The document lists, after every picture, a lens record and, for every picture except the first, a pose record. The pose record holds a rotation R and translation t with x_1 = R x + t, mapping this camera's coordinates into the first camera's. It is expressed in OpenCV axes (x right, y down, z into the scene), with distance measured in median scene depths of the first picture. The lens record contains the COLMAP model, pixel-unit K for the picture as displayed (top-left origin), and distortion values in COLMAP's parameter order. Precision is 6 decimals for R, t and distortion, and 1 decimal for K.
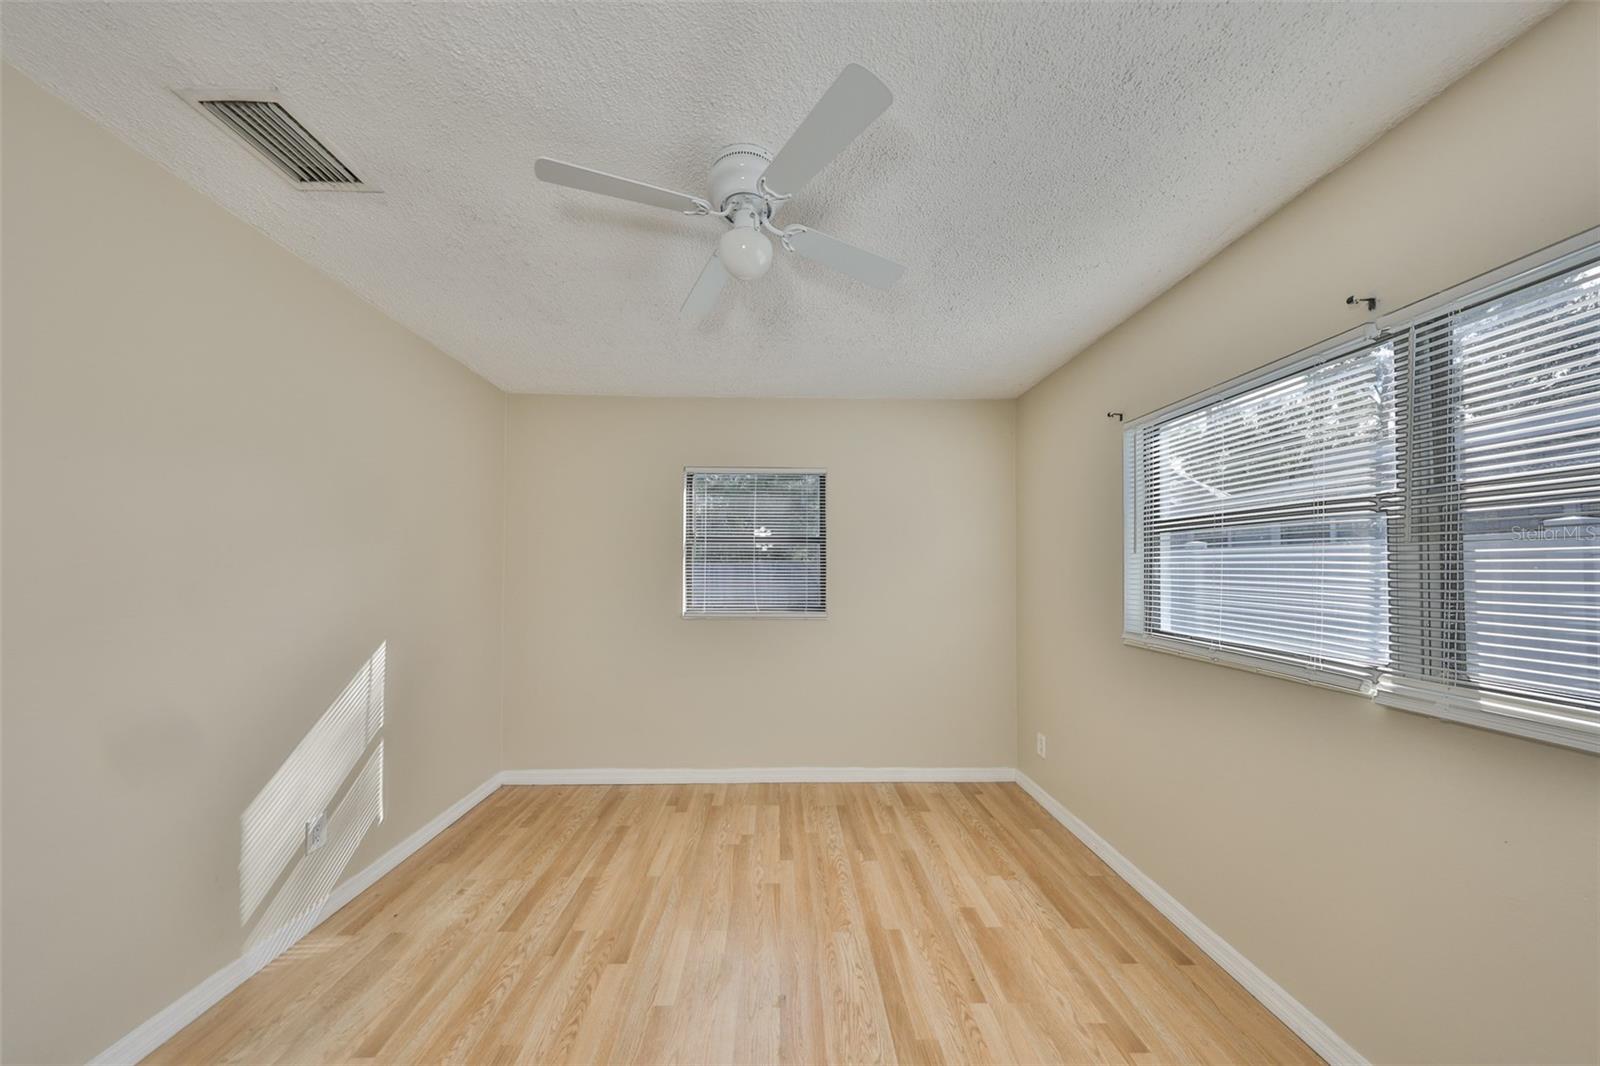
lens RADIAL K [[489.1, 0, 794.4], [0, 489.1, 562.8], [0, 0, 1]] dist [-0.001977, 0.000621]
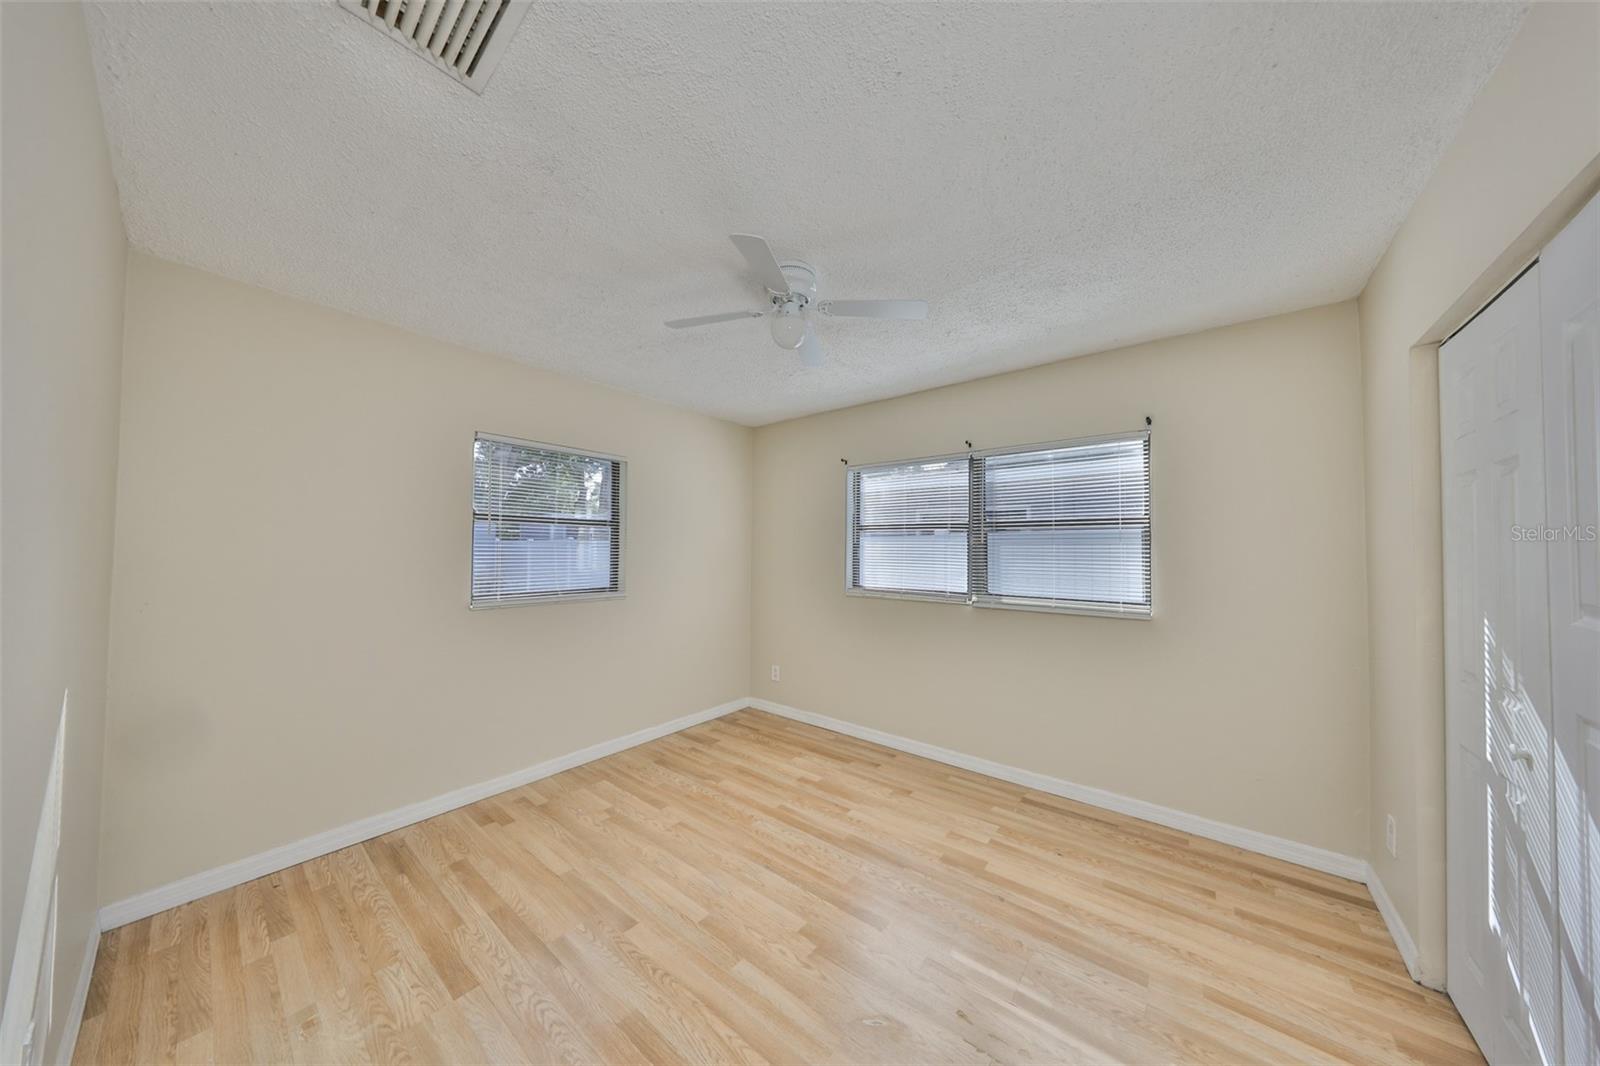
lens RADIAL K [[489.1, 0, 783.5], [0, 489.1, 536.2], [0, 0, 1]] dist [-0.001977, 0.000621]
pose [[0.665224, 0.014402, 0.746505, -0.721076], [-0.011183, 0.999894, -0.009325, -0.019585], [-0.746560, -0.002146, 0.665315, 0.034880]]
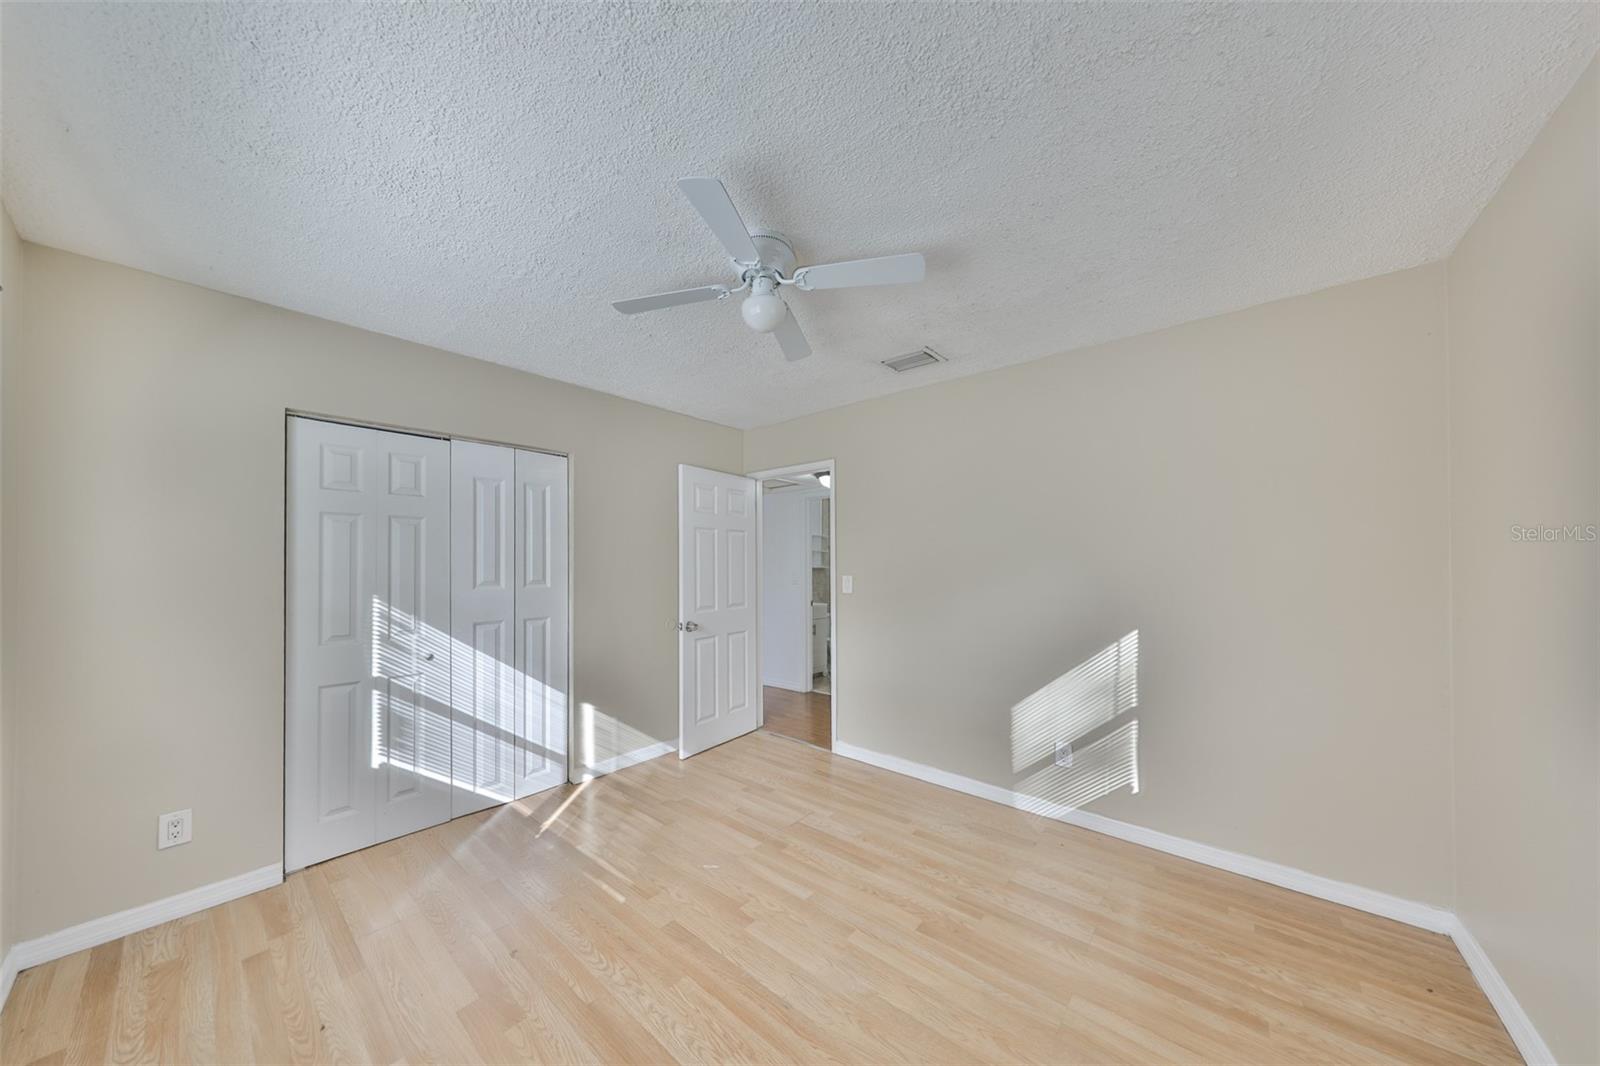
lens RADIAL K [[489.1, 0, 800.8], [0, 489.1, 572.0], [0, 0, 1]] dist [-0.001977, 0.000621]
pose [[-0.647901, -0.005895, -0.761701, 0.480418], [0.007285, 0.999876, -0.013934, 0.042575], [0.761689, -0.014577, -0.647778, 1.148661]]
